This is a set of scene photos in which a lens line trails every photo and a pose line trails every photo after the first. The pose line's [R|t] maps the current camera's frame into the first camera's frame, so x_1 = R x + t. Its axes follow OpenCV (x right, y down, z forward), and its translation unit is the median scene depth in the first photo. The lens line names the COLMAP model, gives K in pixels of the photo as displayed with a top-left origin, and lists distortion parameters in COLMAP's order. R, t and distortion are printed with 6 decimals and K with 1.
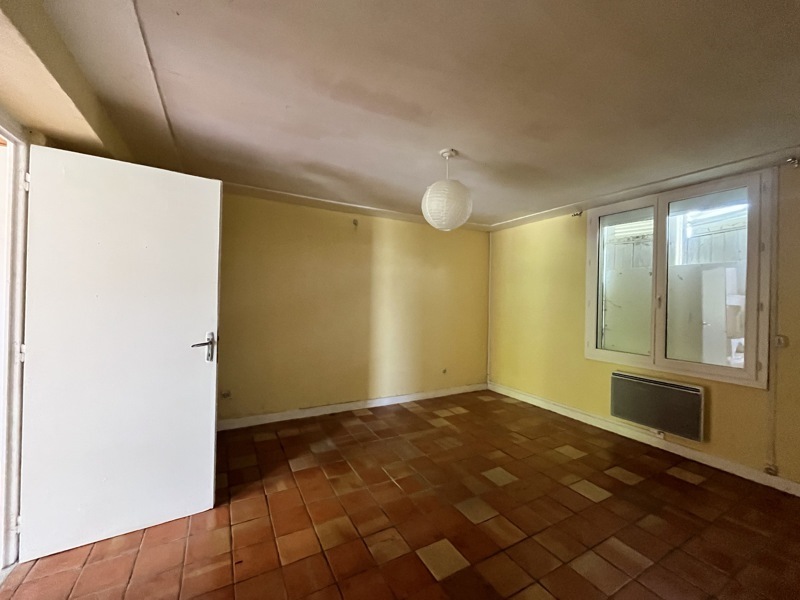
lens RADIAL K [[321.4, 0, 398.3], [0, 321.4, 301.3], [0, 0, 1]] dist [-0.001124, -0.000596]
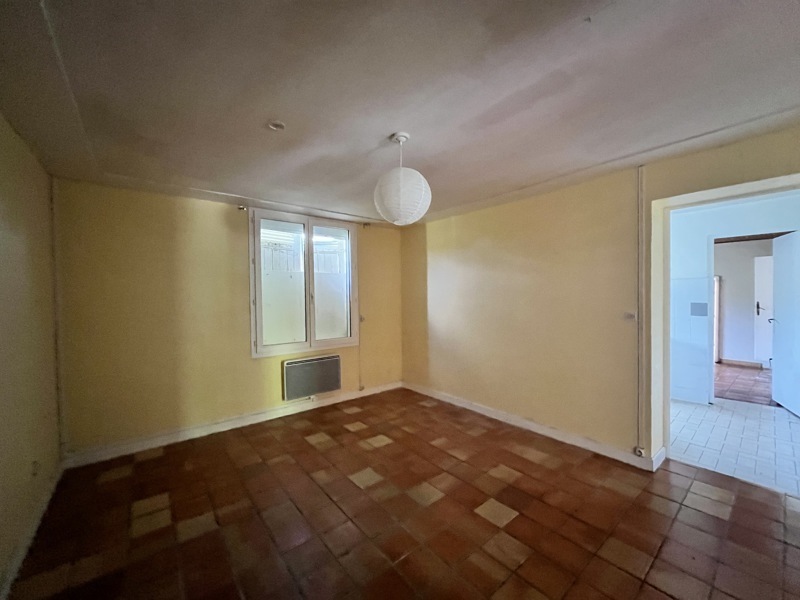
lens RADIAL K [[321.4, 0, 398.3], [0, 321.4, 301.3], [0, 0, 1]] dist [-0.001124, -0.000596]
pose [[-0.182658, -0.027086, 0.982803, -0.581668], [0.015339, 0.999420, 0.030394, -0.025103], [-0.983057, 0.020627, -0.182136, 0.938330]]
